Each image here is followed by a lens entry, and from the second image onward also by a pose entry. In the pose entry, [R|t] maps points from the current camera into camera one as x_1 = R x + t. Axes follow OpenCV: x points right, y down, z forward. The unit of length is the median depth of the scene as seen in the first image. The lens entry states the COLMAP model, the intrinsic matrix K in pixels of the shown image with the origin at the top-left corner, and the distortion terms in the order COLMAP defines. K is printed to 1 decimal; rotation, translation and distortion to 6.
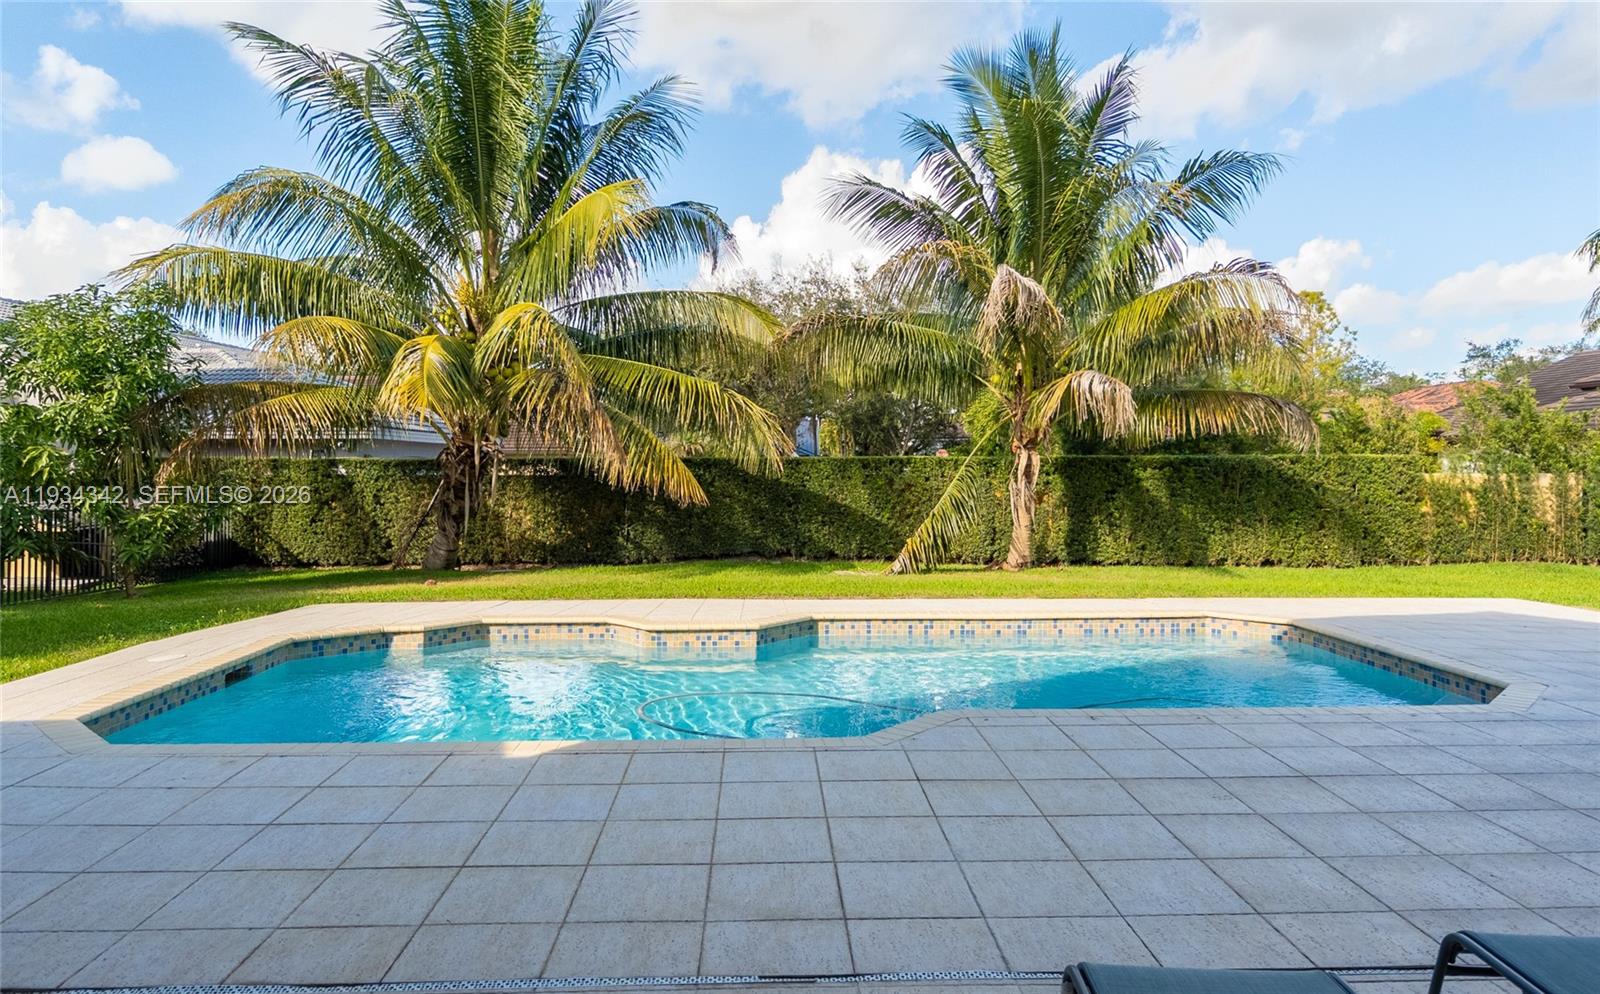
lens RADIAL K [[1010.9, 0, 797.6], [0, 1010.9, 492.5], [0, 0, 1]] dist [-0.000594, -0.000546]
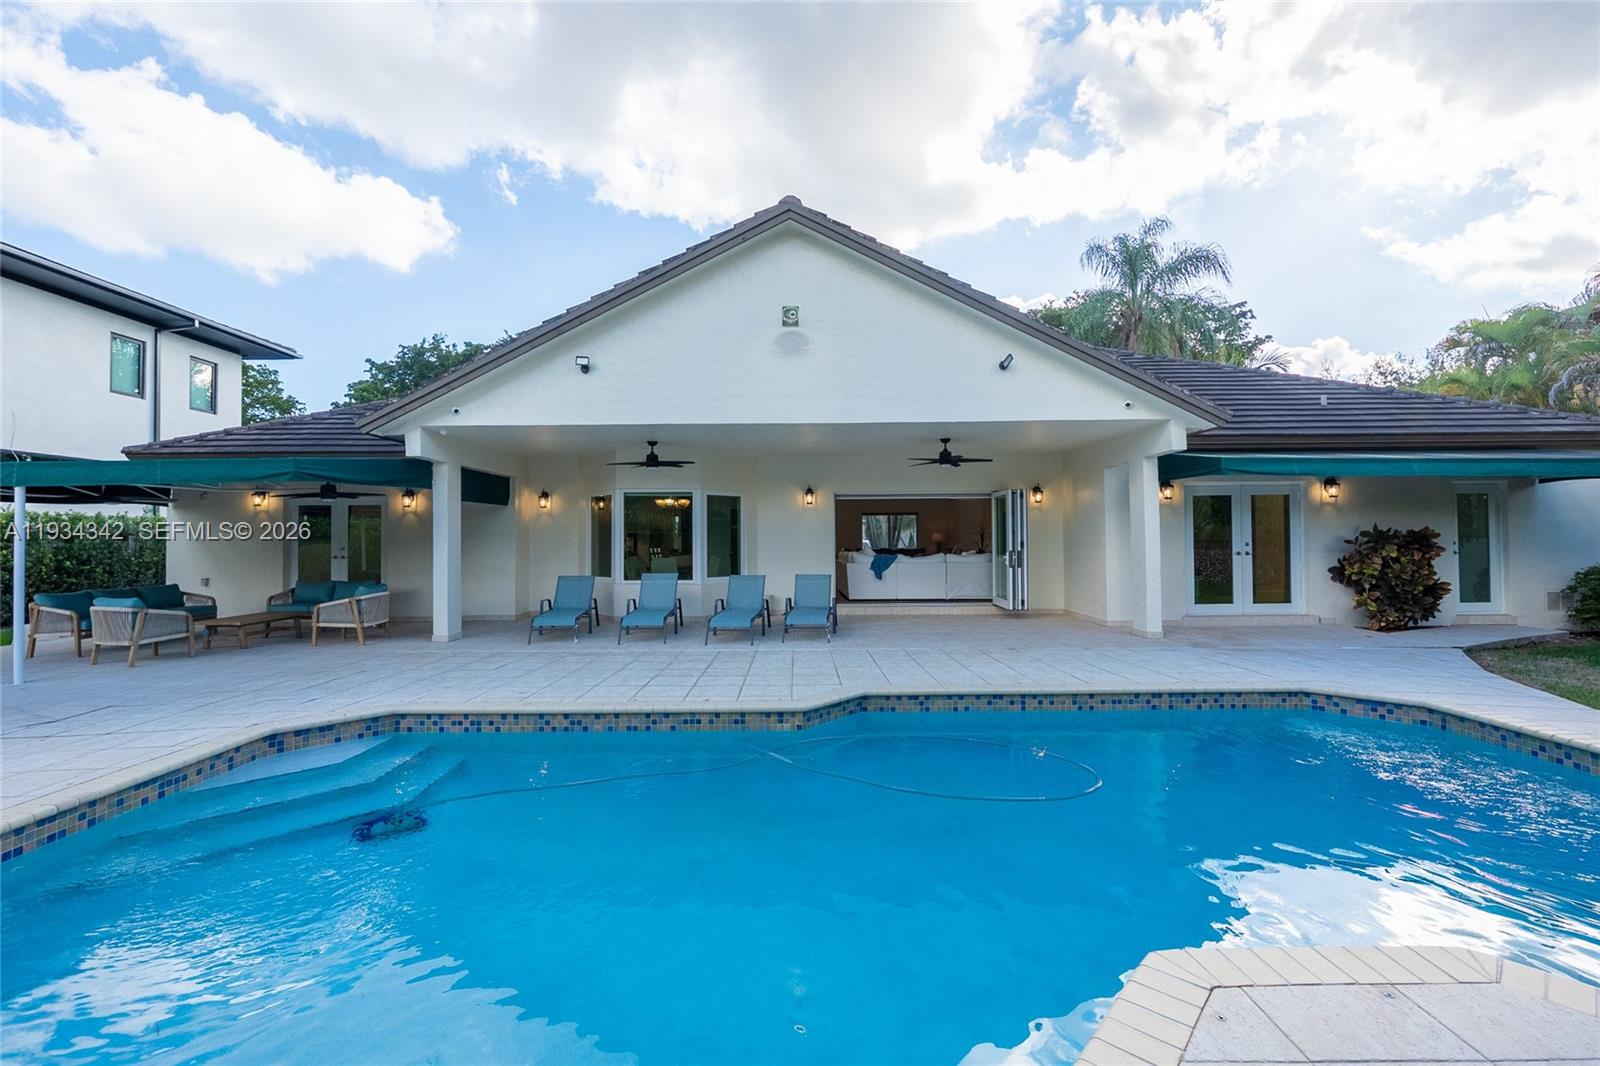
lens RADIAL K [[679.4, 0, 798.1], [0, 679.4, 529.7], [0, 0, 1]] dist [-0.006805, -0.000435]
pose [[-0.999080, 0.008702, 0.041984, 0.118019], [0.009373, 0.999831, 0.015829, -0.046478], [-0.041839, 0.016208, -0.998993, 2.205041]]
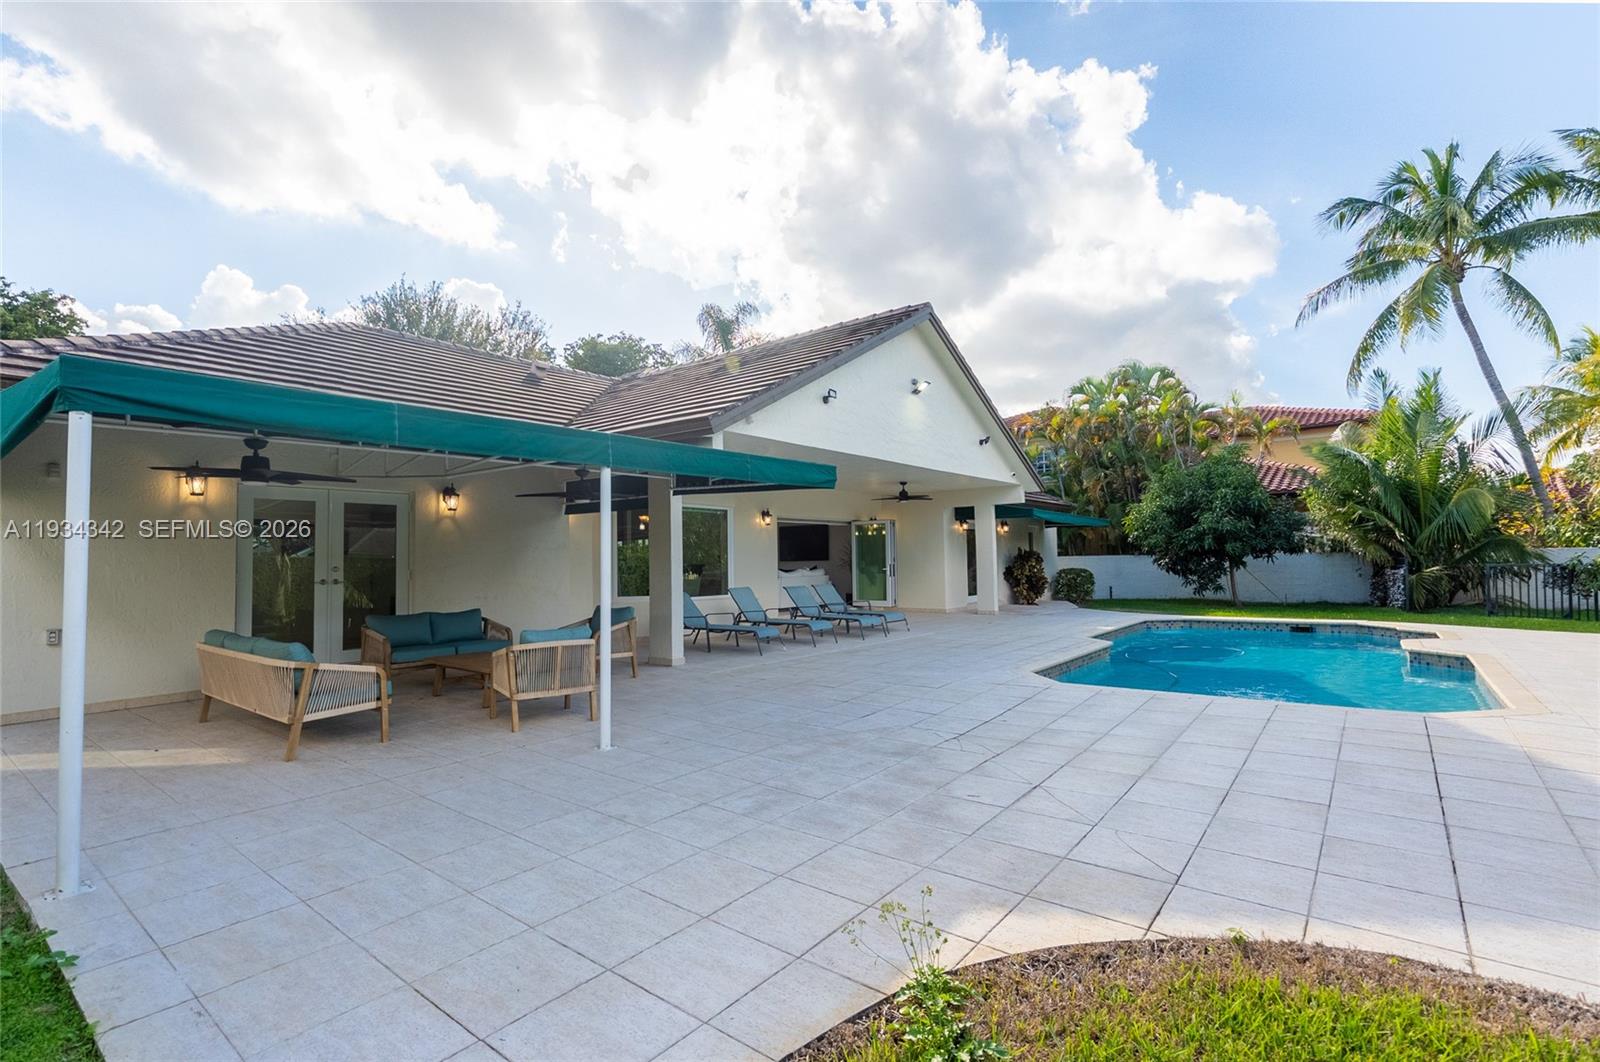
lens RADIAL K [[750.6, 0, 791.5], [0, 750.6, 533.4], [0, 0, 1]] dist [-0.013108, 0.001164]
pose [[-0.648704, -0.016573, -0.760860, 2.327425], [-0.005889, 0.999842, -0.016757, -0.017529], [0.761018, -0.006390, -0.648699, 1.822723]]
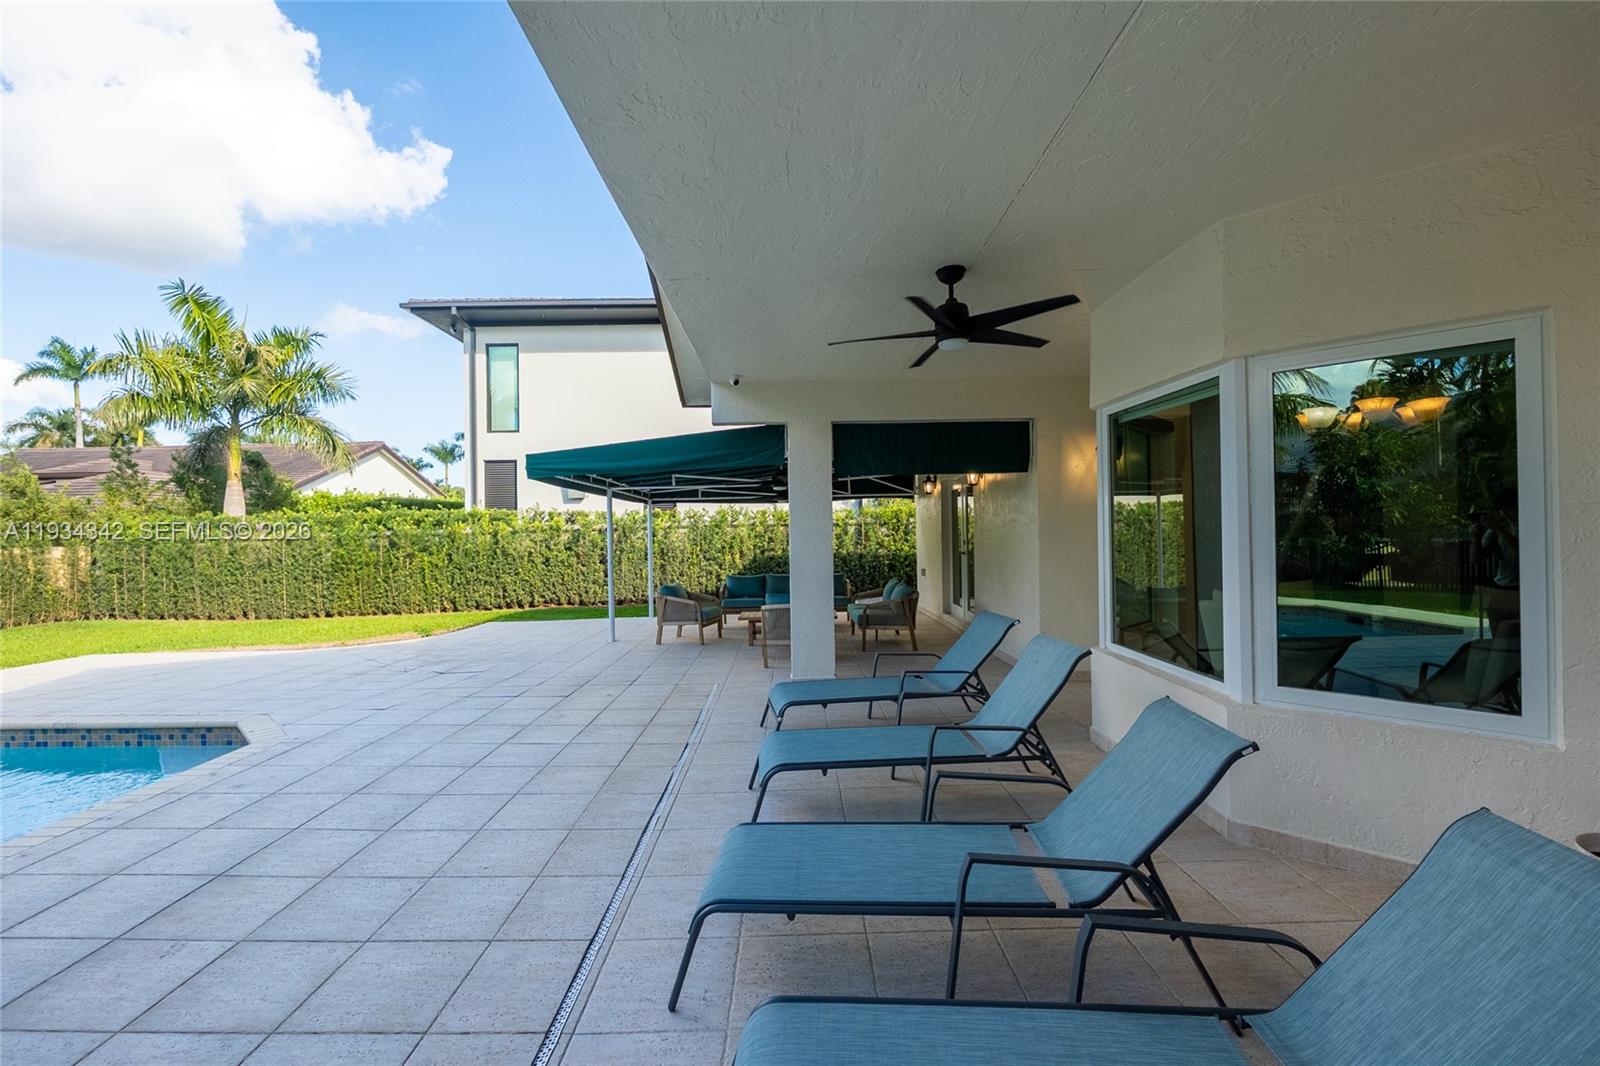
lens RADIAL K [[679.4, 0, 793.4], [0, 679.4, 528.9], [0, 0, 1]] dist [-0.006805, -0.000435]
pose [[0.032158, 0.002429, 0.999480, -0.083733], [0.040161, 0.999186, -0.003721, -0.008884], [-0.998676, 0.040260, 0.032034, 0.405183]]
